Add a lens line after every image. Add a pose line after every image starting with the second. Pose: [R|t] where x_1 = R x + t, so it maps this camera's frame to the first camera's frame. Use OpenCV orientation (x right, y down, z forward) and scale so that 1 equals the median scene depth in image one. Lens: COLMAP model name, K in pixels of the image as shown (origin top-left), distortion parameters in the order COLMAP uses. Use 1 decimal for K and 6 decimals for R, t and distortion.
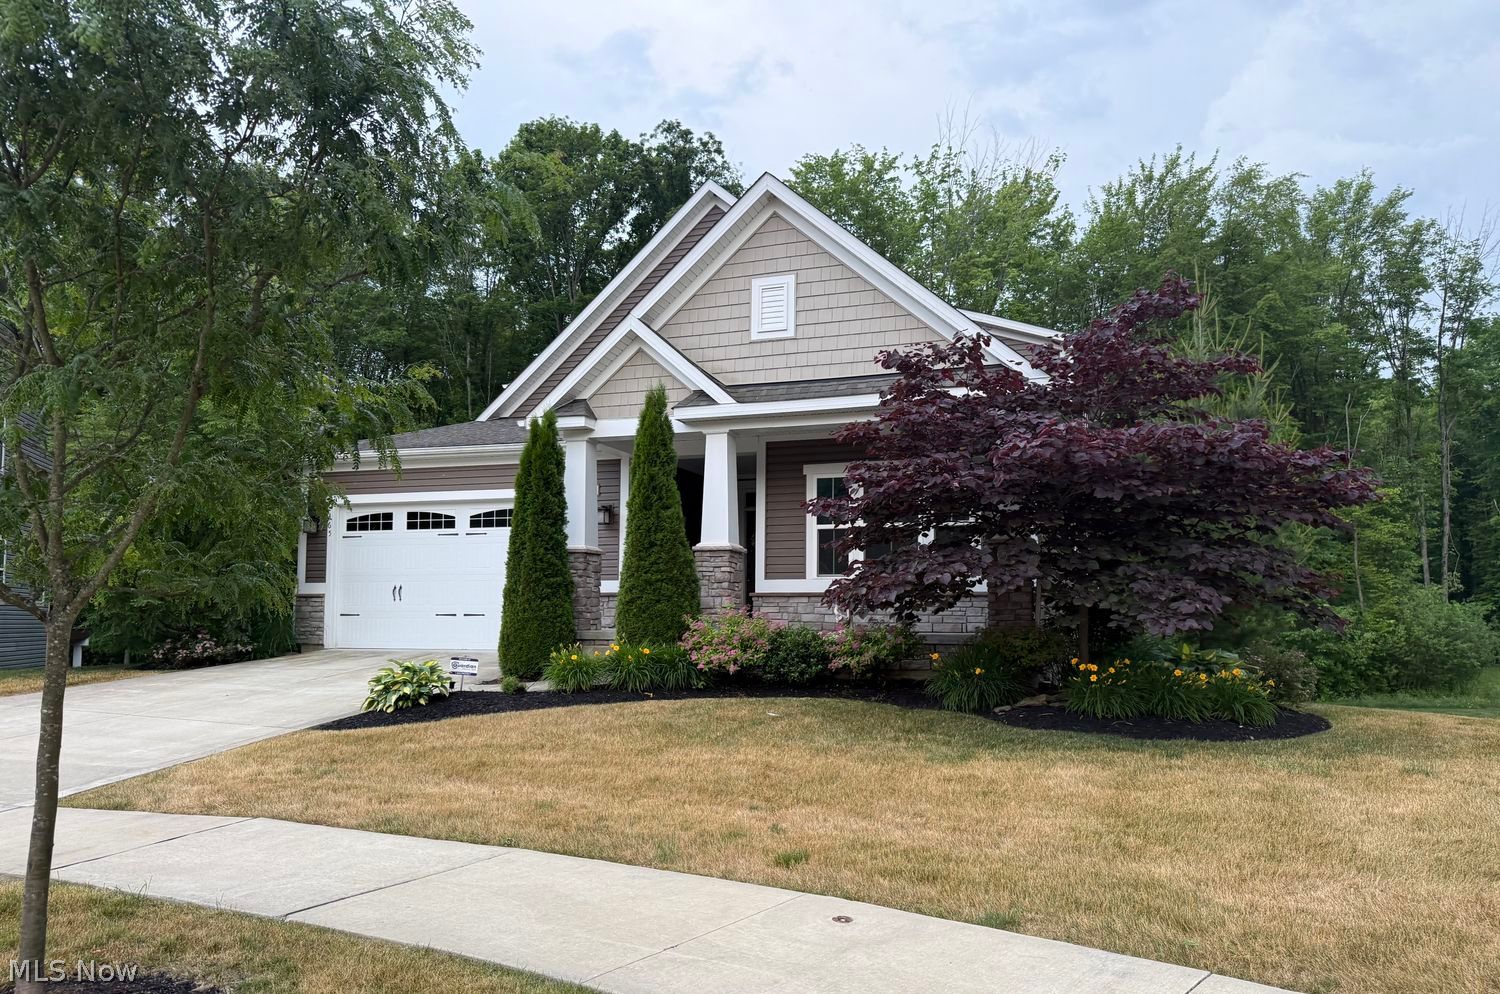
lens RADIAL K [[1028.4, 0, 750.3], [0, 1028.4, 571.9], [0, 0, 1]] dist [0.082041, 0.000090]
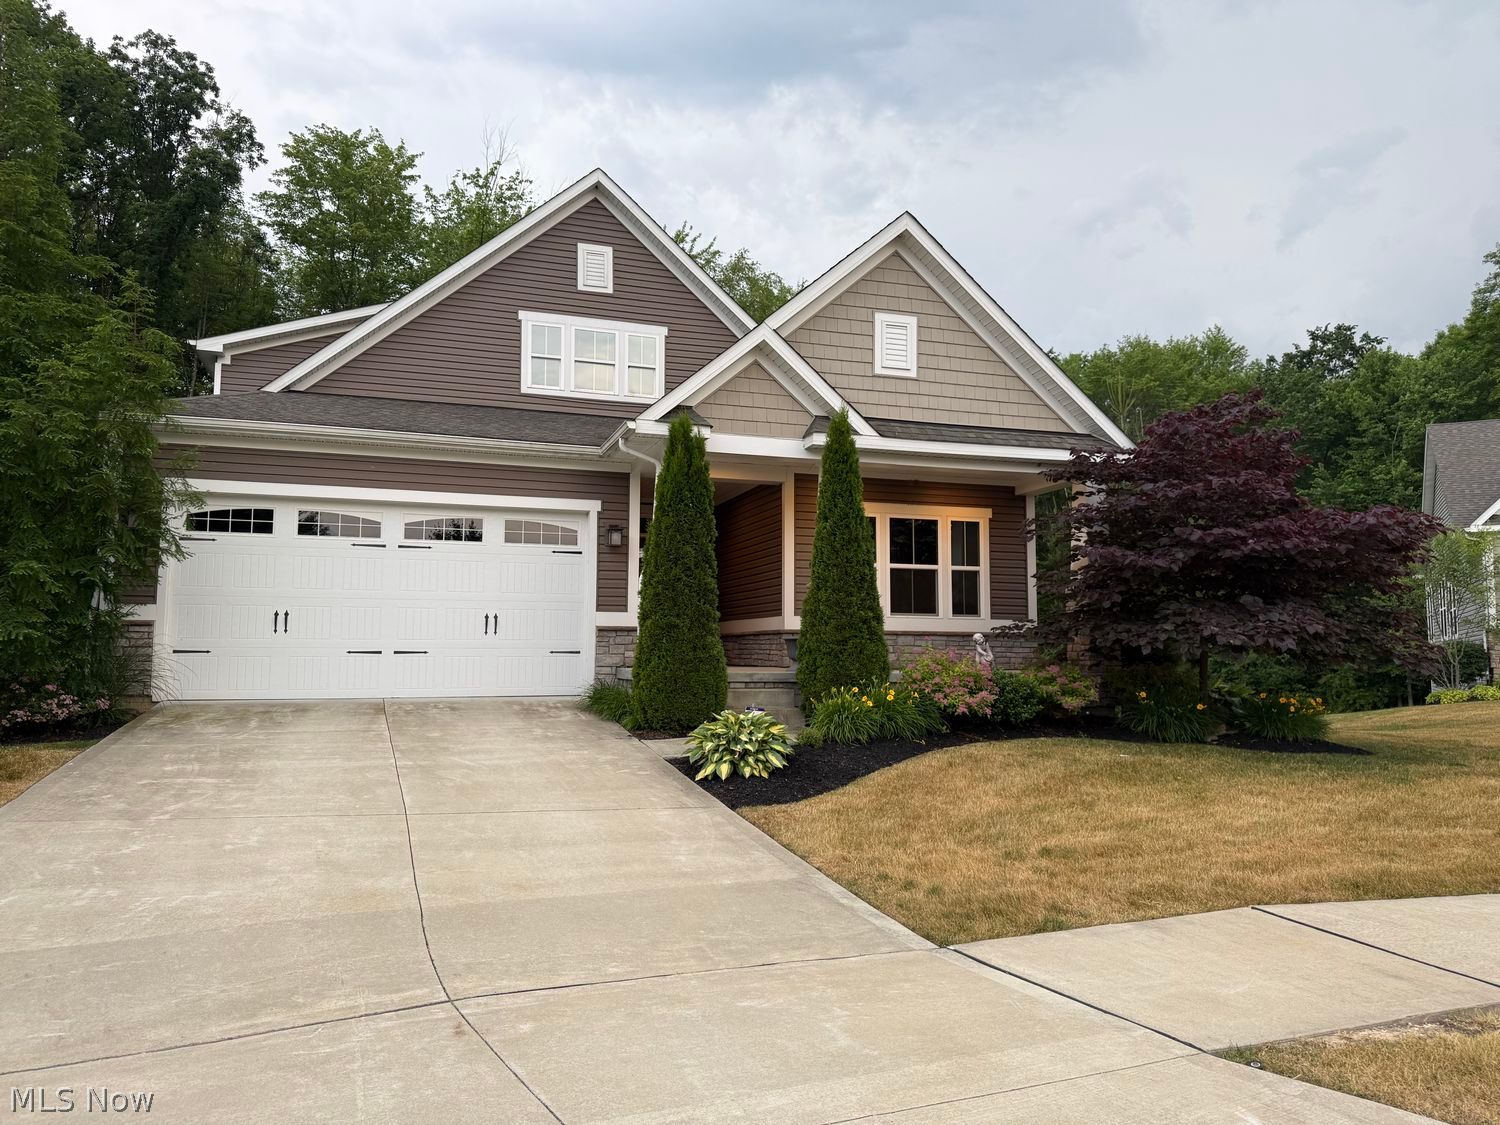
lens RADIAL K [[1055.2, 0, 750.0], [0, 1055.2, 562.5], [0, 0, 1]] dist [0.111206, -0.160657]
pose [[0.794000, 0.052652, 0.605634, -0.679310], [-0.029827, 0.998416, -0.047696, 0.006401], [-0.607186, 0.019806, 0.794313, 0.268897]]
